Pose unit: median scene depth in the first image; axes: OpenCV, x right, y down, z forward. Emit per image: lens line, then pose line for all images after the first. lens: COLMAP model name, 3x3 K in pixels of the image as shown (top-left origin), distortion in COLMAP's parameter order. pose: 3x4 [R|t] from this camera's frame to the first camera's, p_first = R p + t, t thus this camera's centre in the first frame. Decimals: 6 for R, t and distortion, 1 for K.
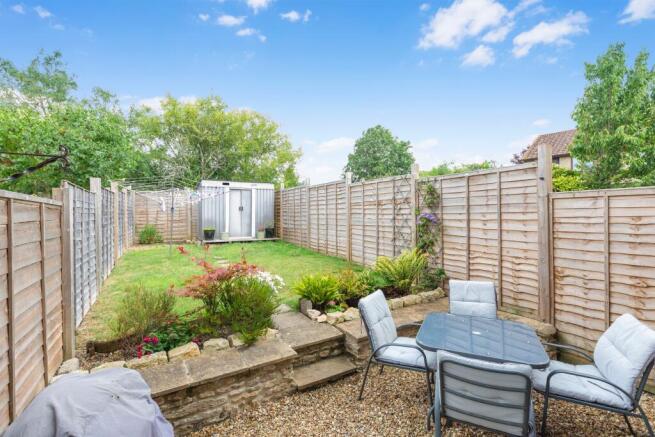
lens RADIAL K [[293.0, 0, 326.3], [0, 293.0, 229.5], [0, 0, 1]] dist [0.018618, -0.000557]
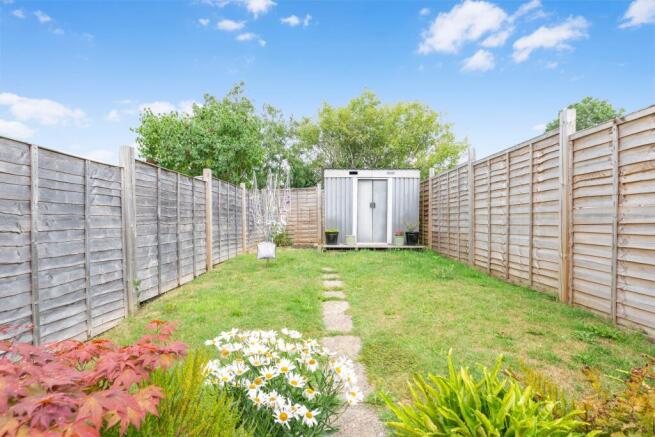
lens RADIAL K [[293.0, 0, 326.3], [0, 293.0, 229.5], [0, 0, 1]] dist [0.018618, -0.000557]
pose [[0.861388, 0.013505, -0.507768, -0.009359], [-0.025595, 0.999531, -0.016836, 0.007942], [0.507303, 0.027499, 0.861329, 0.292759]]
